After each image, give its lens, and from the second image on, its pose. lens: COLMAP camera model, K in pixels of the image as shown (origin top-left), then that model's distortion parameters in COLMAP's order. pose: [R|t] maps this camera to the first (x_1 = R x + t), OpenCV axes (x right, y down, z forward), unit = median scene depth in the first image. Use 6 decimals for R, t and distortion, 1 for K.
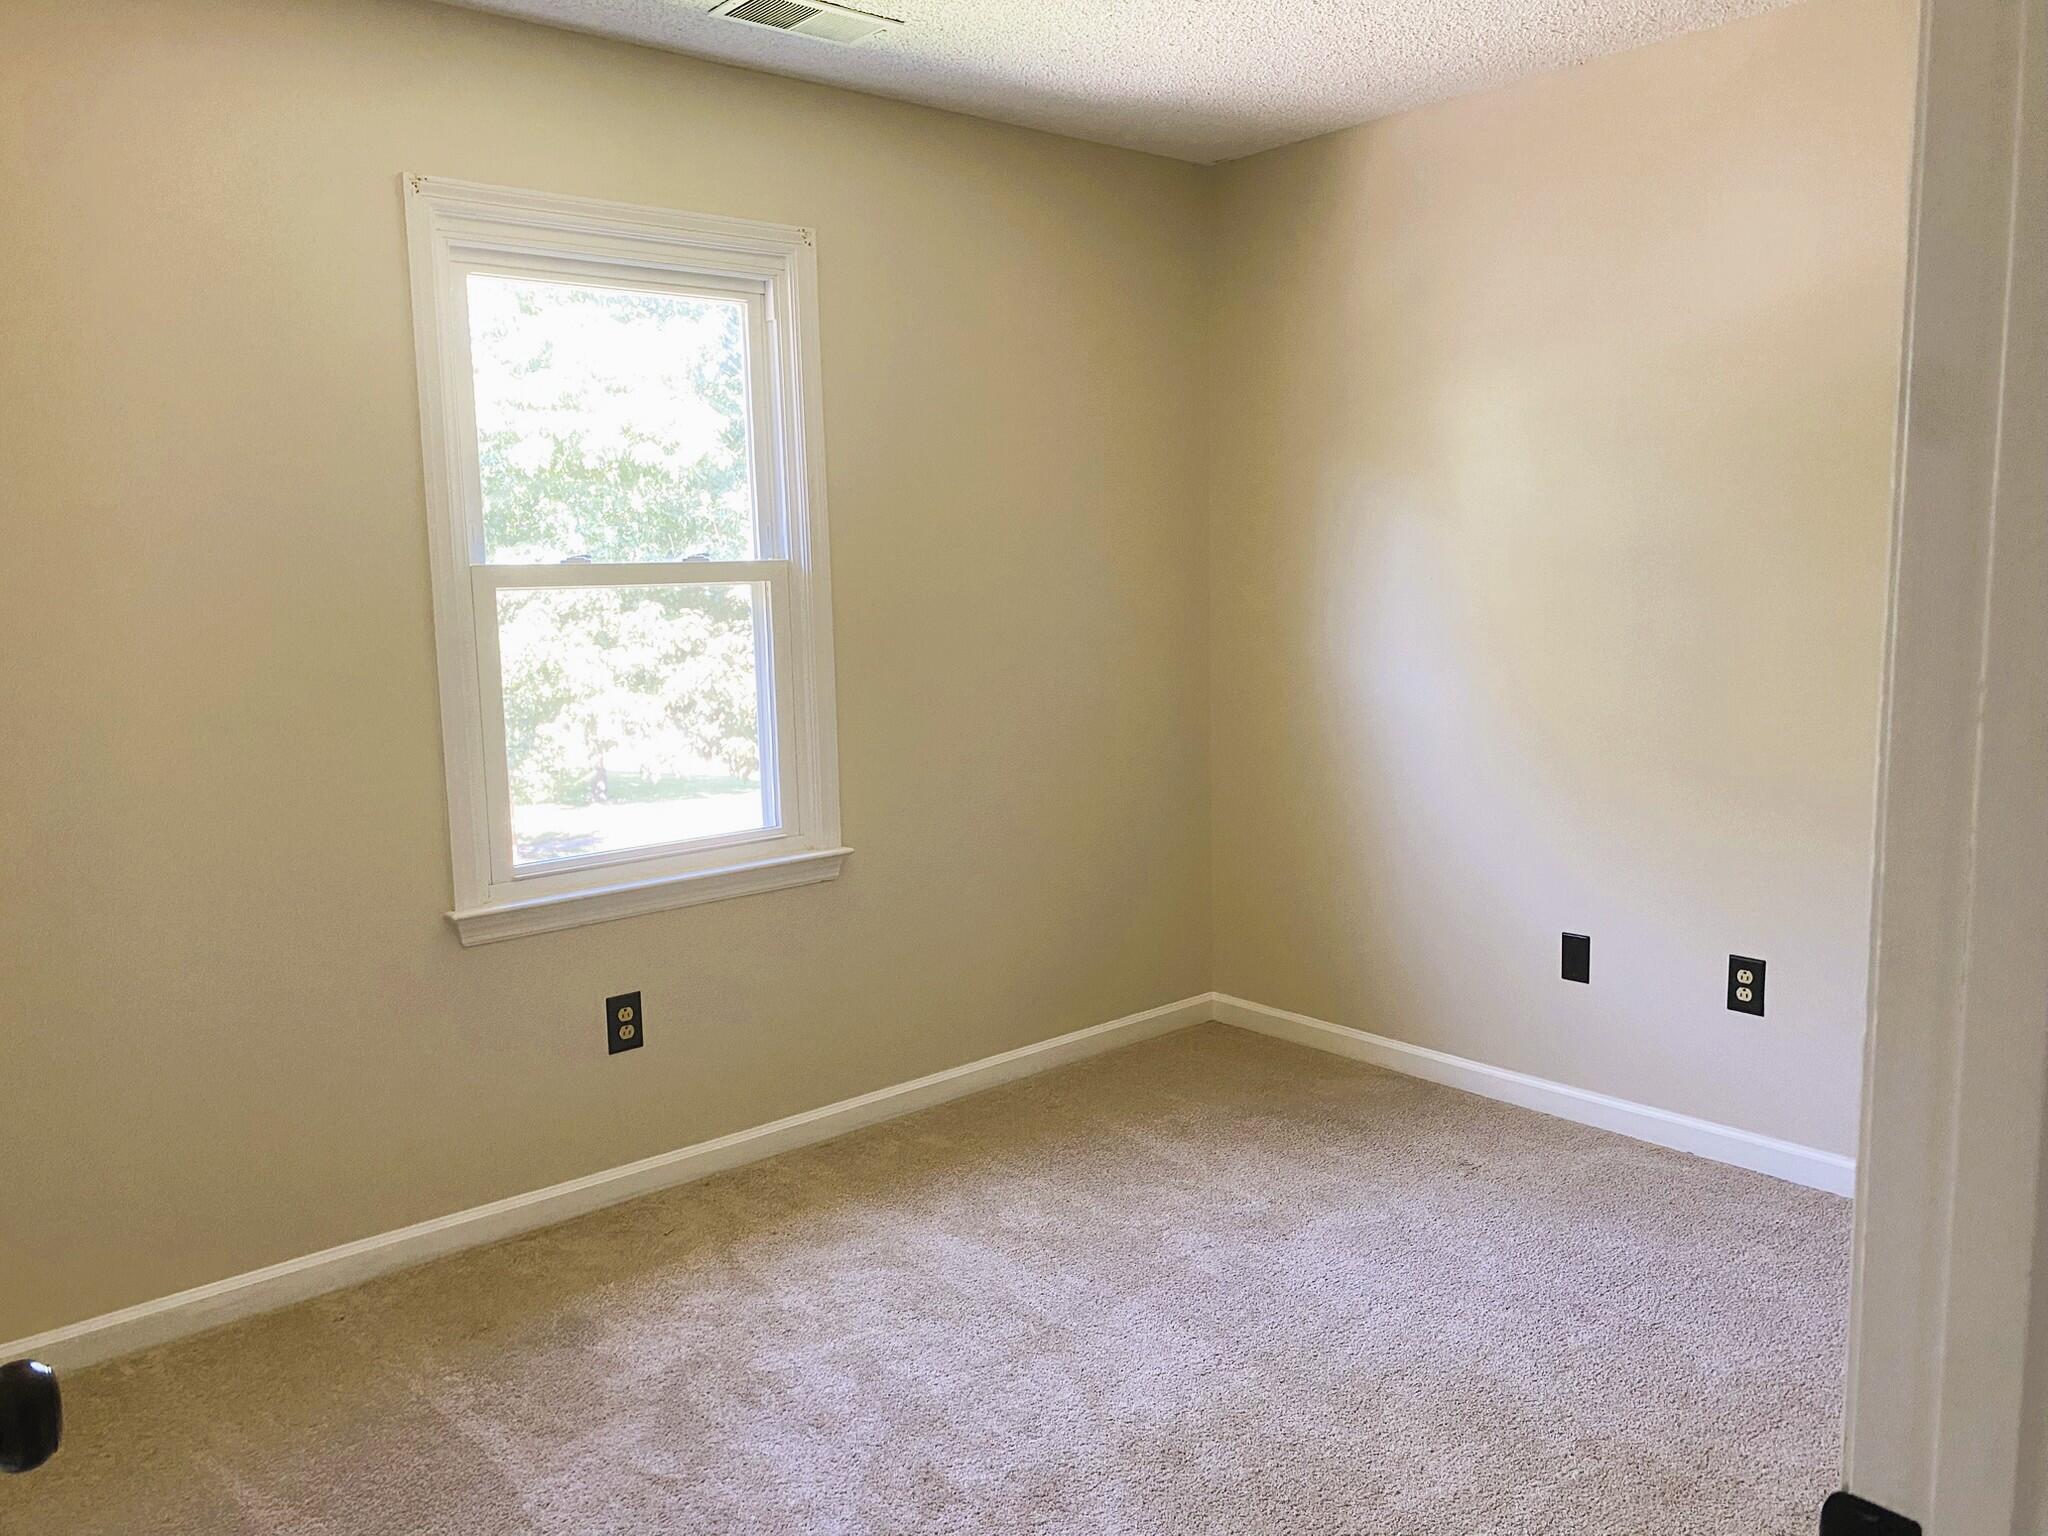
lens RADIAL K [[1577.3, 0, 1024.0], [0, 1577.3, 768.0], [0, 0, 1]] dist [0.007885, 0.000235]
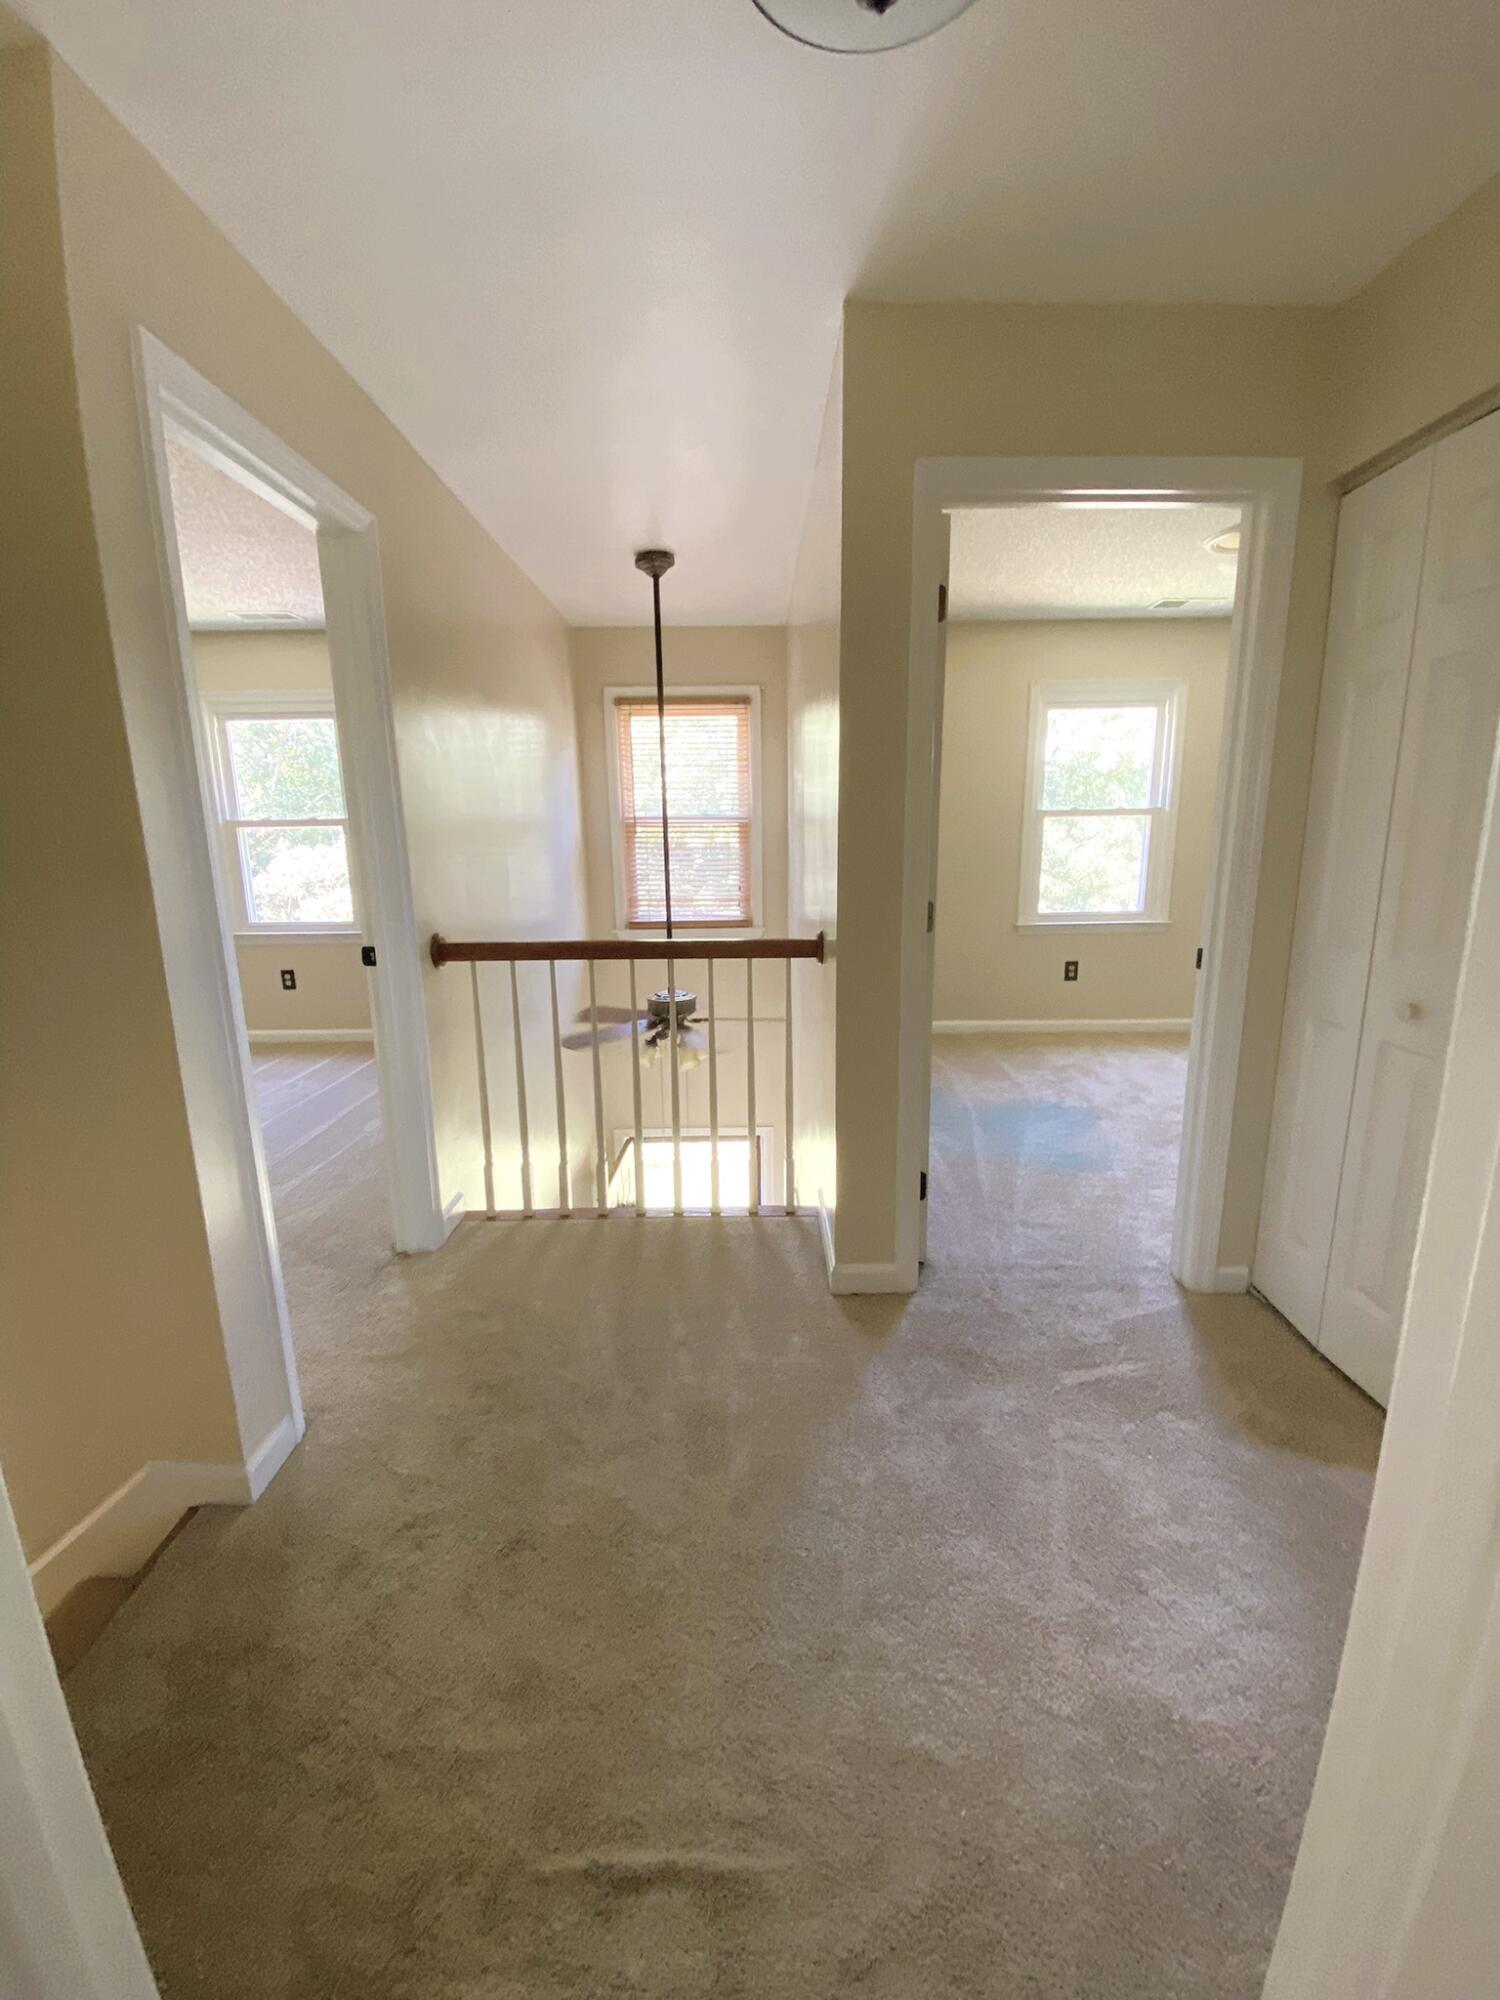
lens RADIAL K [[861.9, 0, 750.0], [0, 861.9, 1000.0], [0, 0, 1]] dist [0.001846, 0.000033]
pose [[0.767411, 0.129108, -0.628022, 0.297472], [-0.083013, 0.991279, 0.102348, 0.104380], [0.635759, -0.026408, 0.771436, -0.597746]]
